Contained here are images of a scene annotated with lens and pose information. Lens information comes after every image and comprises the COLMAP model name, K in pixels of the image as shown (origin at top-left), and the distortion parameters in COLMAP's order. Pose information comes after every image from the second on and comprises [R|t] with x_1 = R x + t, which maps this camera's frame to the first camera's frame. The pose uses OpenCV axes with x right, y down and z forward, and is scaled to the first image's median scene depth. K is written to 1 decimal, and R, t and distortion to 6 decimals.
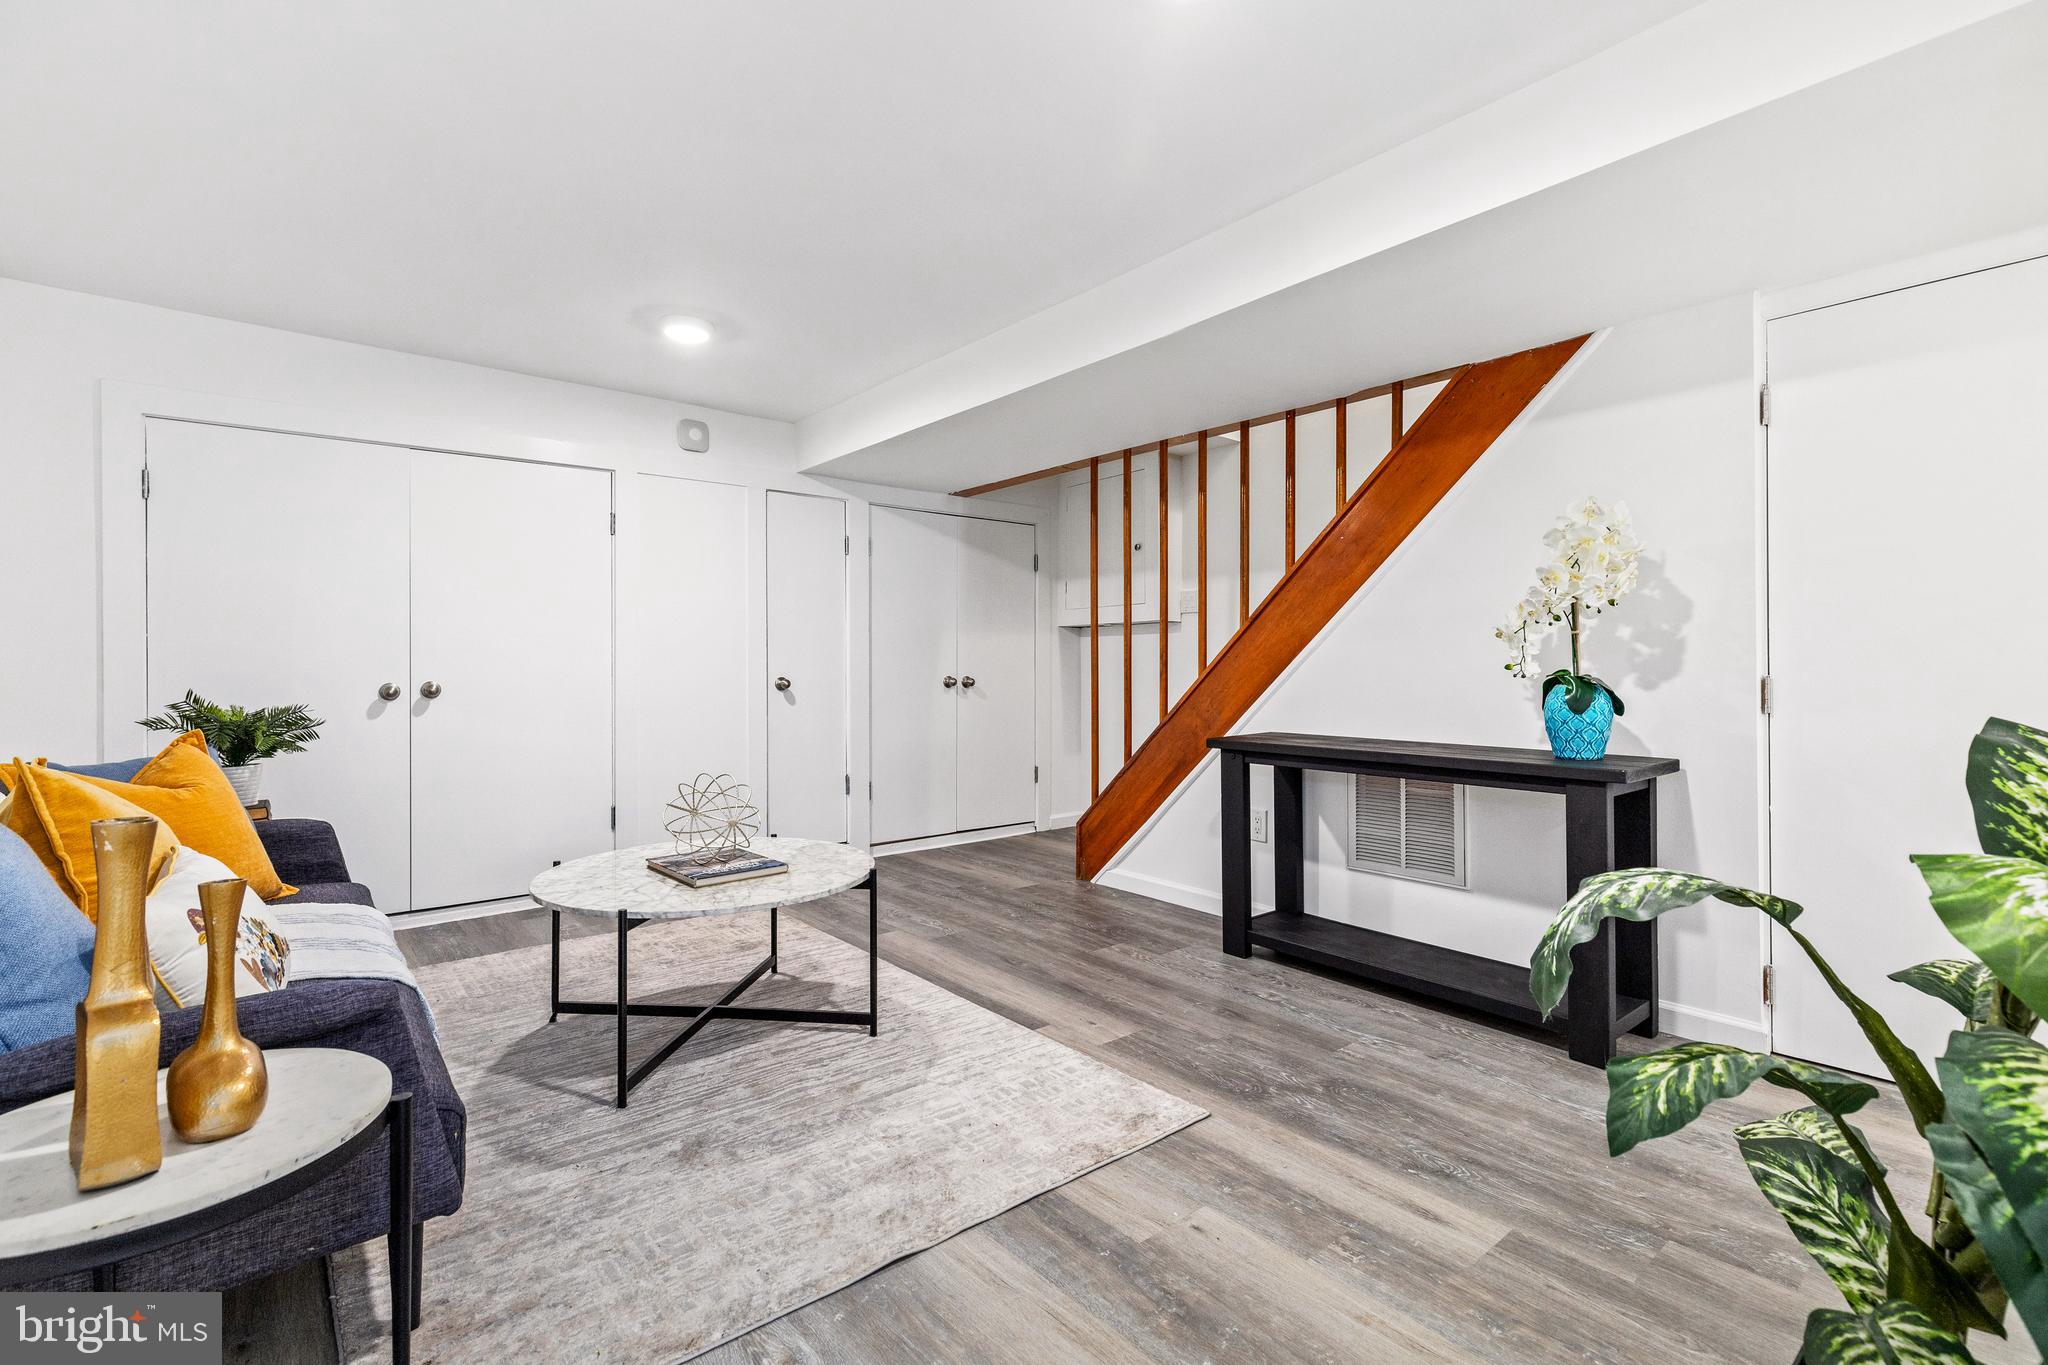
lens RADIAL K [[919.8, 0, 1004.8], [0, 919.8, 681.0], [0, 0, 1]] dist [0.004134, -0.000896]
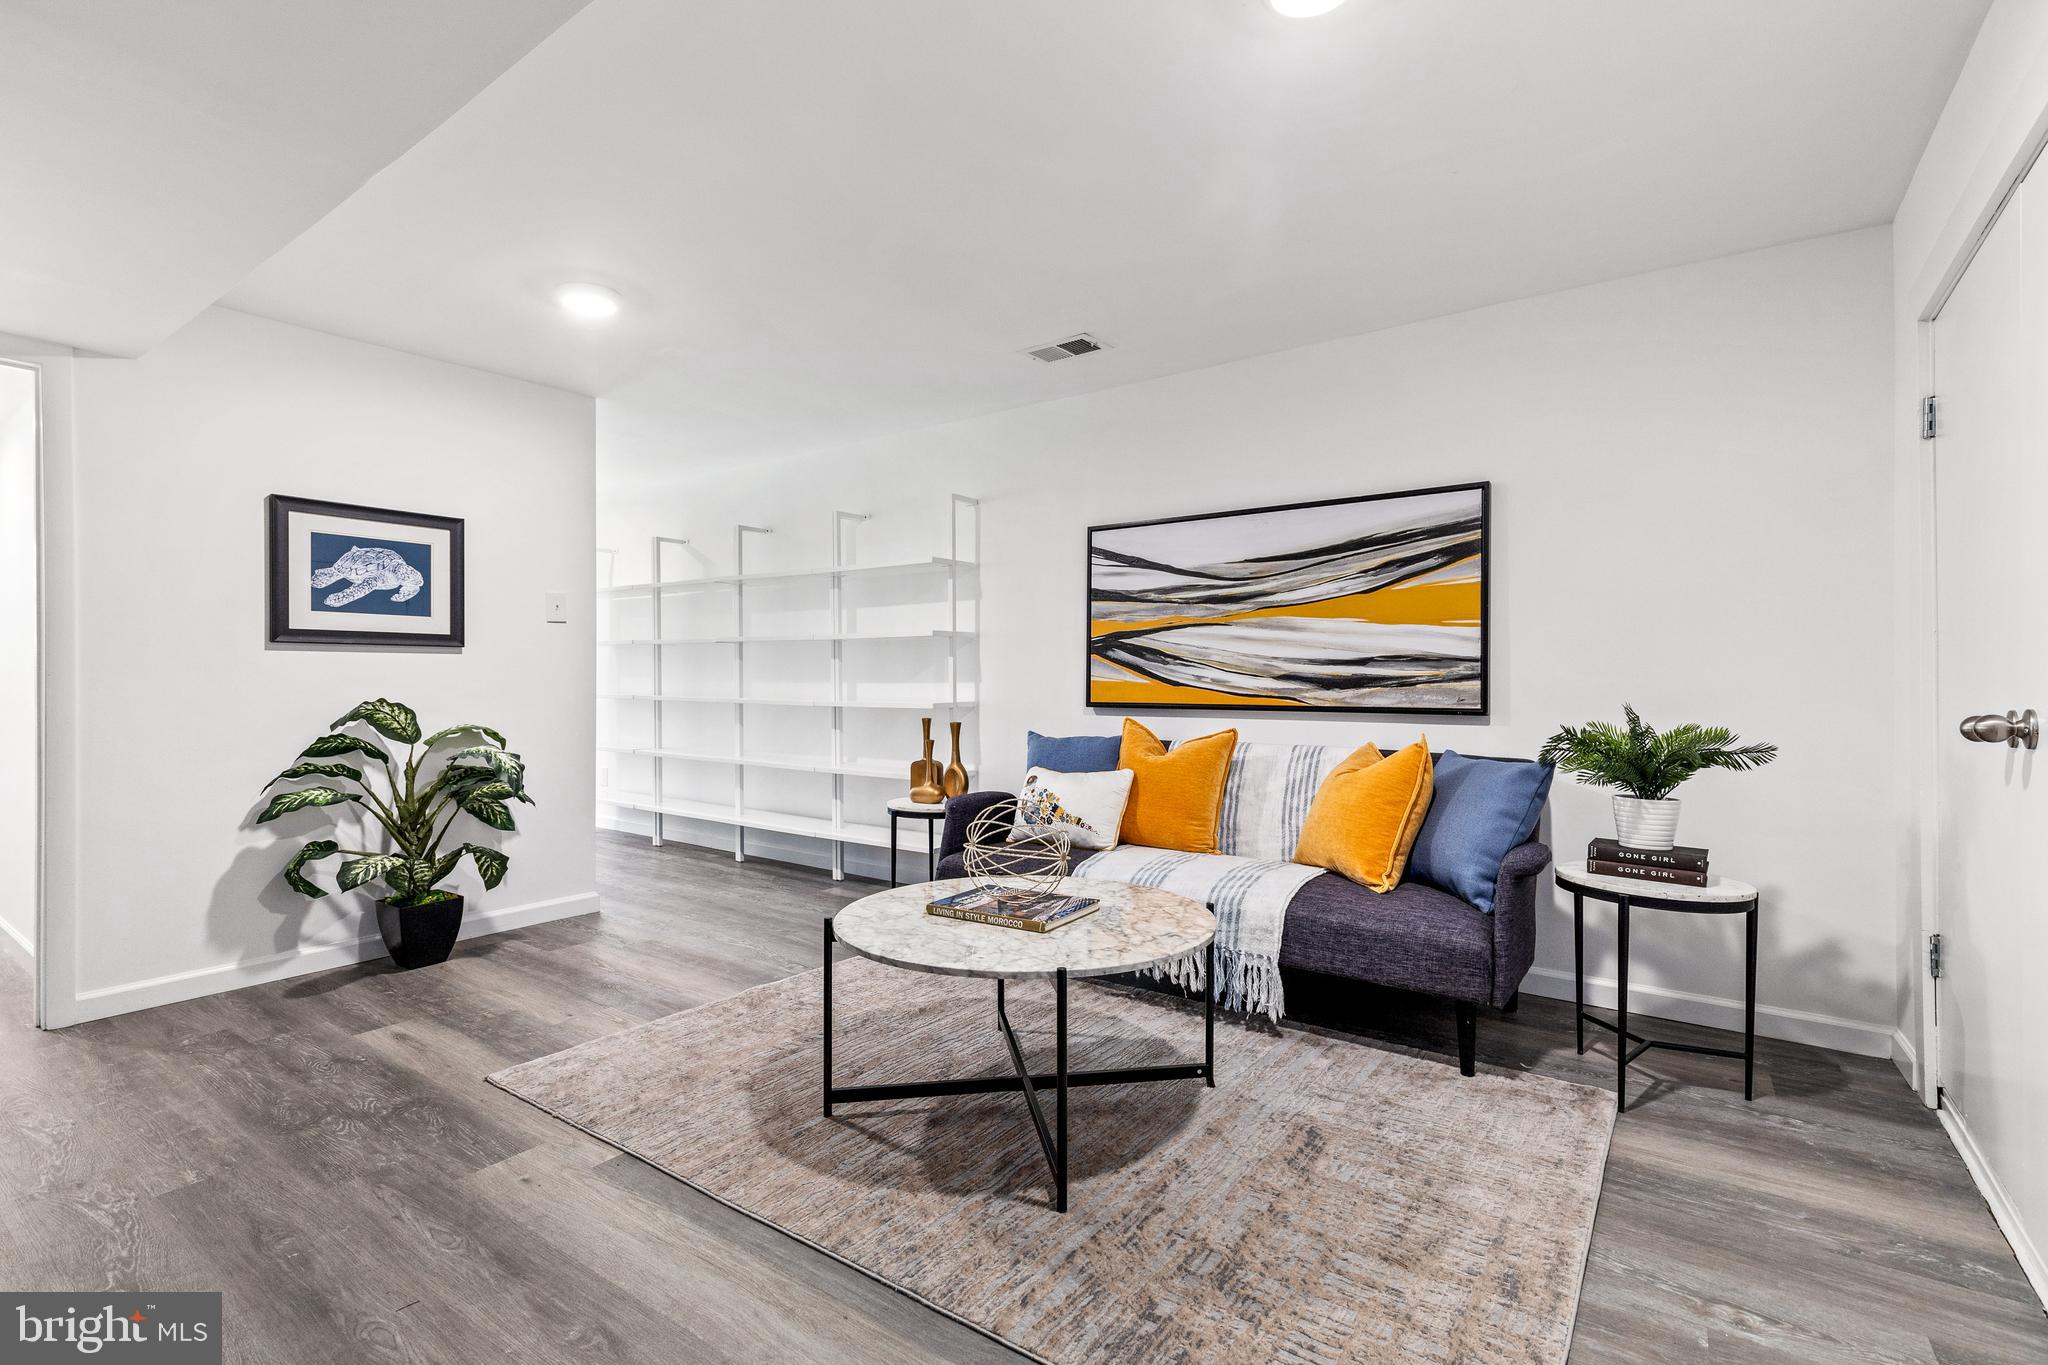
lens RADIAL K [[919.8, 0, 1009.8], [0, 919.8, 674.6], [0, 0, 1]] dist [0.004134, -0.000896]
pose [[-0.964397, 0.001964, -0.264451, -0.077209], [0.000022, 0.999973, 0.007345, -0.024748], [0.264458, 0.007077, -0.964371, 1.761752]]
